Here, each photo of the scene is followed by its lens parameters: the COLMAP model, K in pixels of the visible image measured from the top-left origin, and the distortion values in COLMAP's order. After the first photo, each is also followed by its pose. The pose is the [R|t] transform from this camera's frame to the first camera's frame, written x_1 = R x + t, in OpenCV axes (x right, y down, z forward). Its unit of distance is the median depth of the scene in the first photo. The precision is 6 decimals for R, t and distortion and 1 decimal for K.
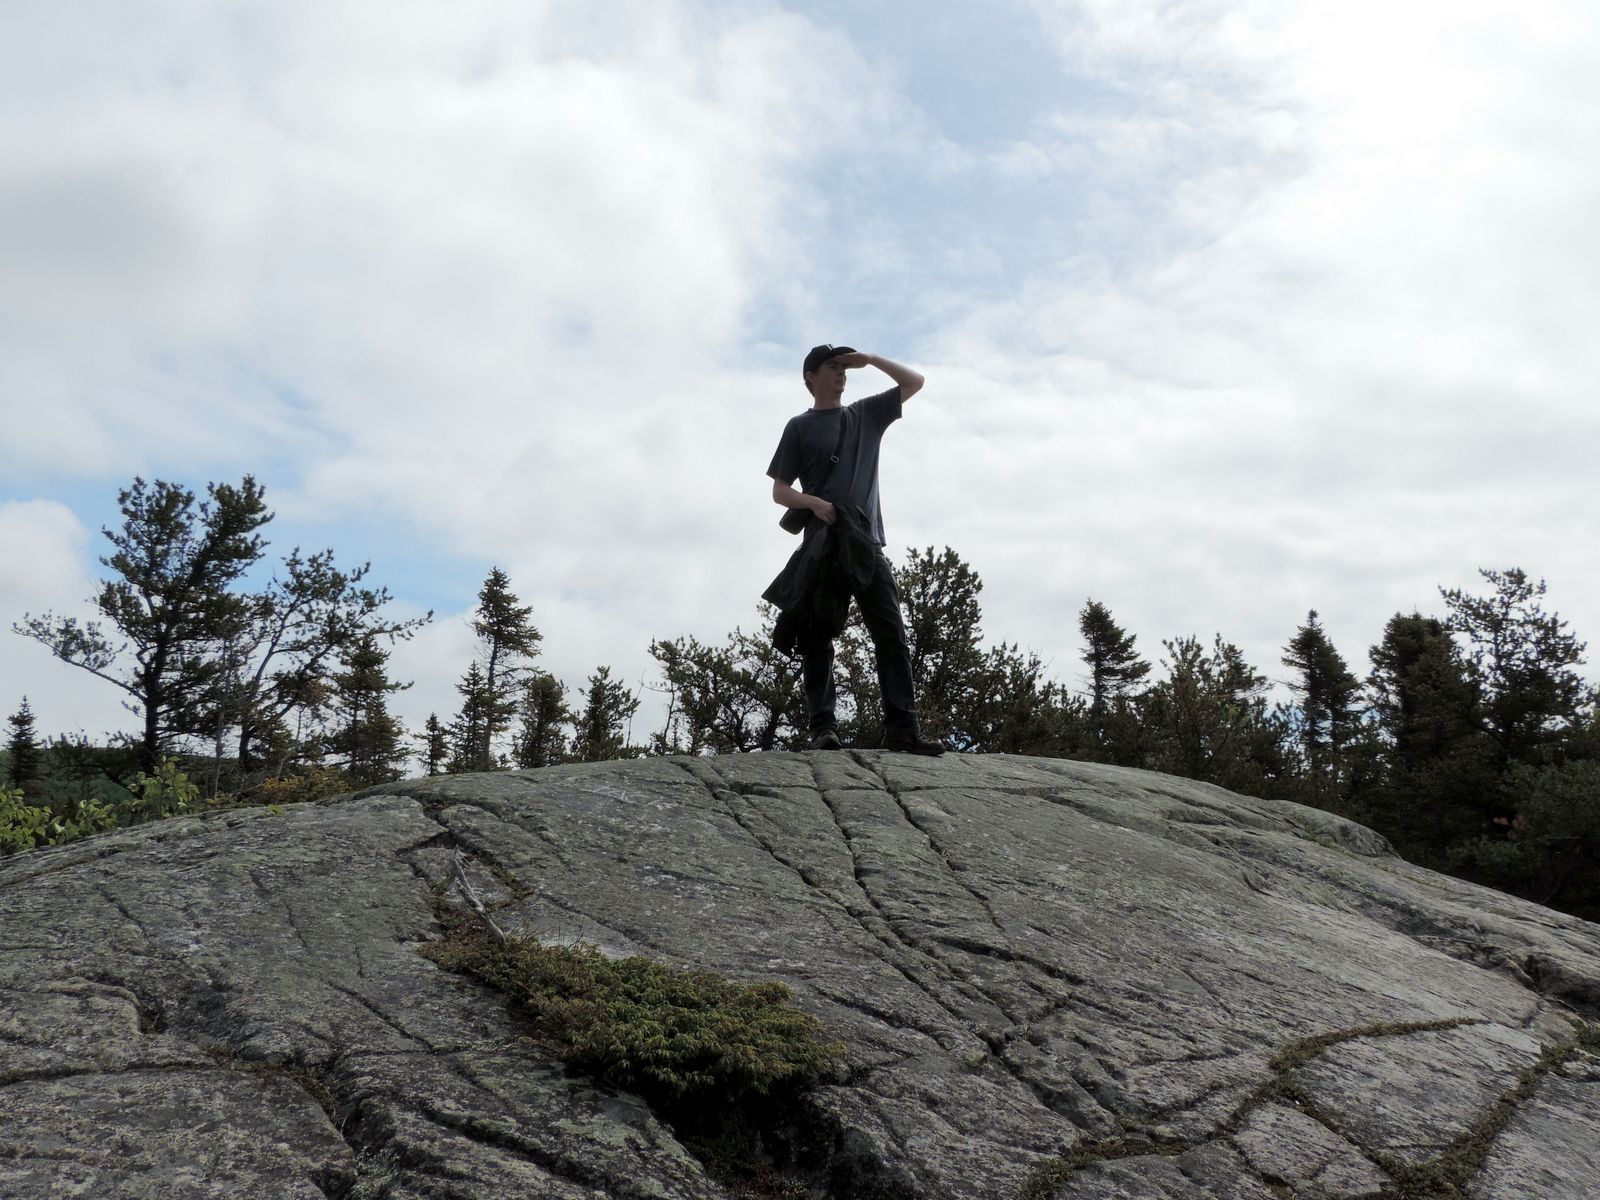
lens RADIAL K [[1539.6, 0, 802.3], [0, 1539.6, 629.1], [0, 0, 1]] dist [-0.012555, 0.000000]
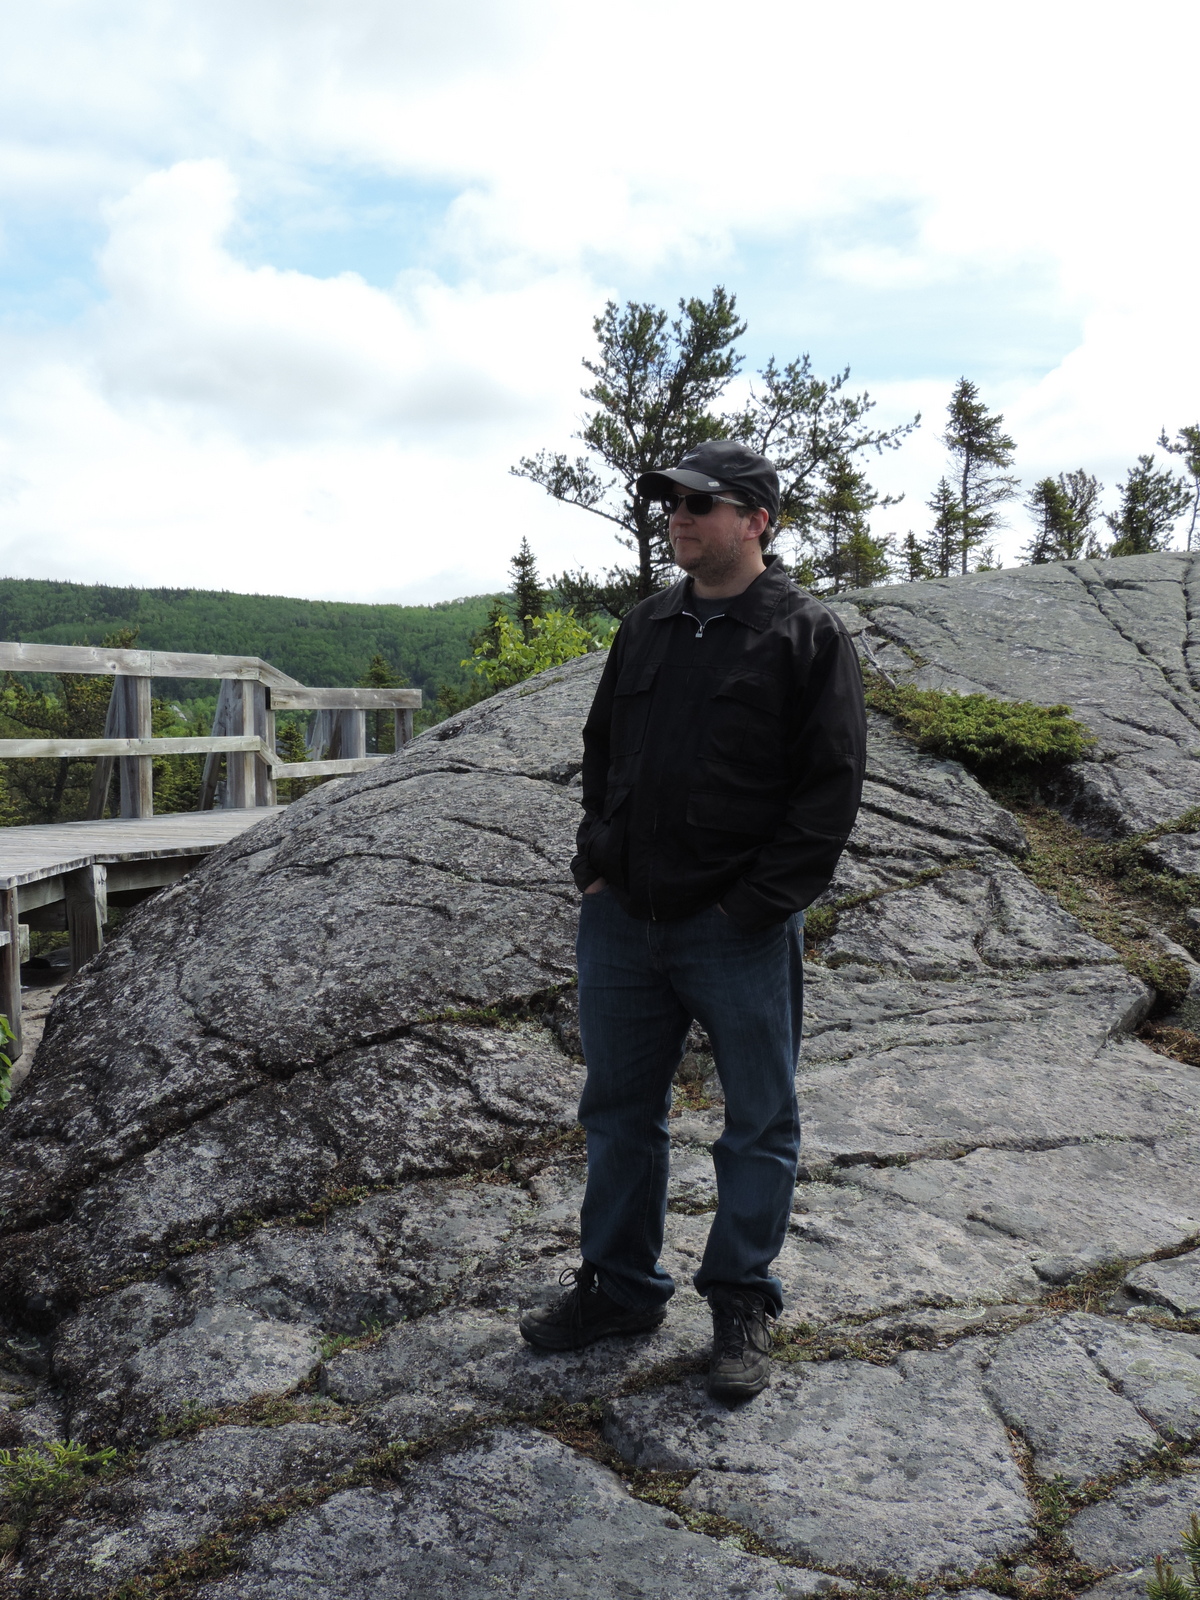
lens RADIAL K [[2001.9, 0, 600.1], [0, 2001.9, 799.8], [0, 0, 1]] dist [-0.051453, 0.000000]
pose [[0.913110, -0.007505, -0.407645, 0.072604], [0.086298, 0.980735, 0.175249, -0.013093], [0.398476, -0.195200, 0.896166, -0.193322]]
